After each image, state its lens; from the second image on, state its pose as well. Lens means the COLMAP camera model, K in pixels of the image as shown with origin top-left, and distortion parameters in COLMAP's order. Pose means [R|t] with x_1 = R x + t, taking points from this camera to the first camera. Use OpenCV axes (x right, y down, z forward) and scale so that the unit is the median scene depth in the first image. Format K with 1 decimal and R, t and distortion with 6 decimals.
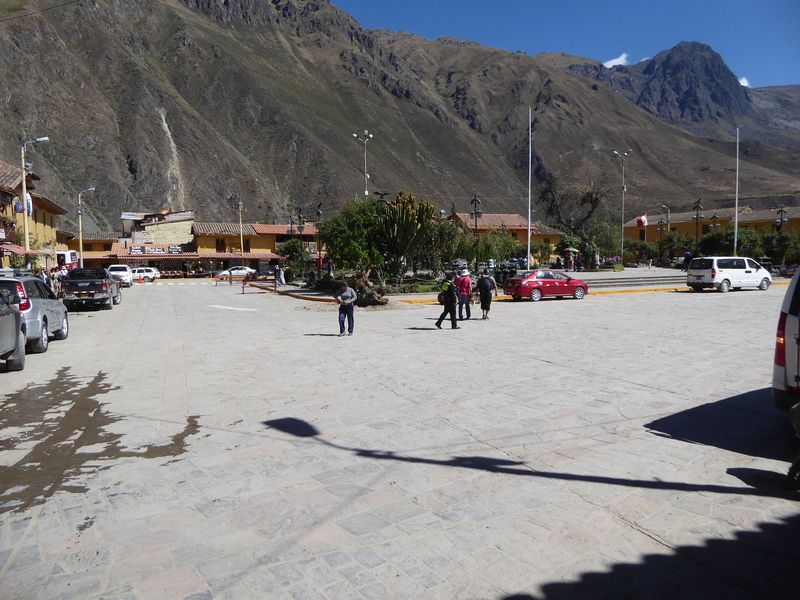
lens RADIAL K [[561.0, 0, 402.6], [0, 561.0, 303.3], [0, 0, 1]] dist [-0.028279, -0.002839]
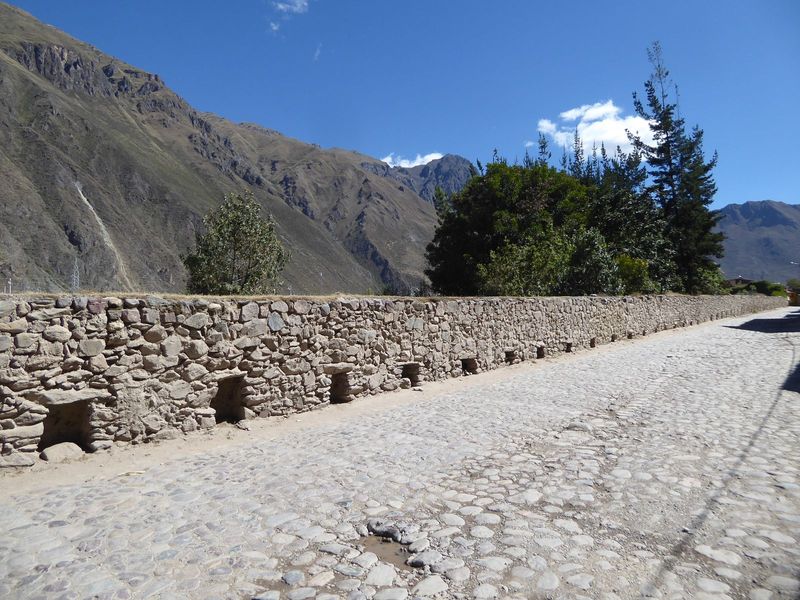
lens RADIAL K [[561.0, 0, 403.9], [0, 561.0, 299.1], [0, 0, 1]] dist [-0.028279, -0.002839]
pose [[0.915807, 0.025409, 0.400814, -0.142697], [0.030905, 0.990579, -0.133412, 0.010568], [-0.400427, 0.134567, 0.906394, -0.073829]]
